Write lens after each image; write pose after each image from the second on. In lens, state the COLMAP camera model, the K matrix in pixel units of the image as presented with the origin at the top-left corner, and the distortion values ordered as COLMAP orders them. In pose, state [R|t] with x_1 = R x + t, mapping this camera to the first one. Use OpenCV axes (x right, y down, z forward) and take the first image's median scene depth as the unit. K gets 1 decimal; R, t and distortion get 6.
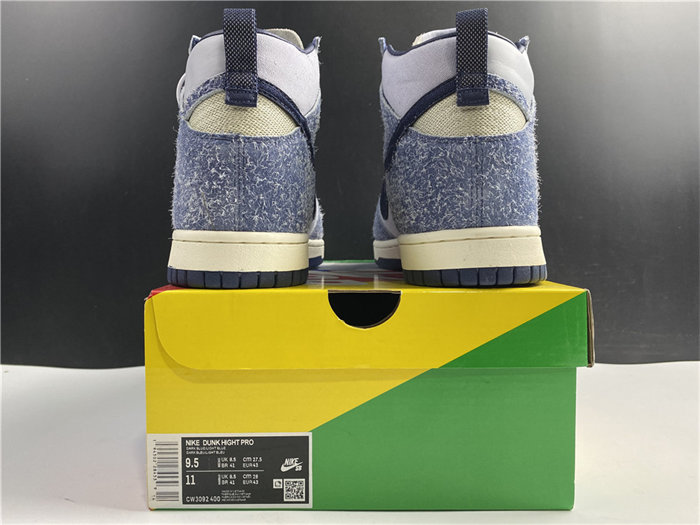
lens RADIAL K [[547.7, 0, 350.0], [0, 547.7, 262.5], [0, 0, 1]] dist [-0.004411, -0.002183]
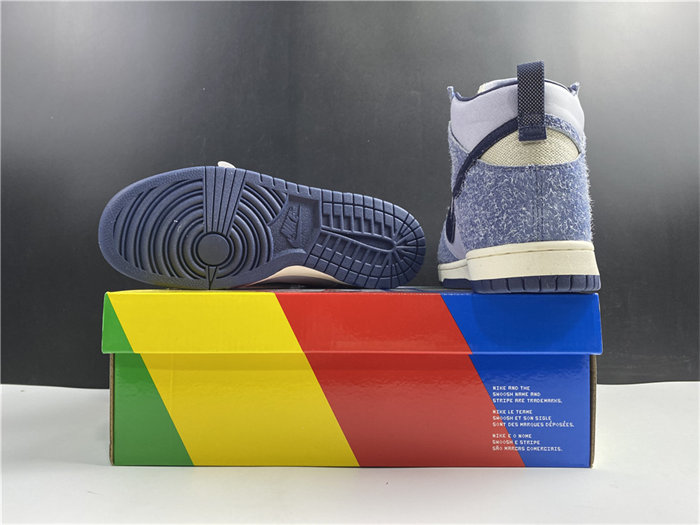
lens RADIAL K [[547.7, 0, 350.0], [0, 547.7, 262.5], [0, 0, 1]] dist [-0.004411, -0.002183]
pose [[0.997145, 0.004831, -0.075356, -0.080027], [-0.011277, 0.996287, -0.085351, 0.083847], [0.074663, 0.085957, 0.993497, -0.188188]]
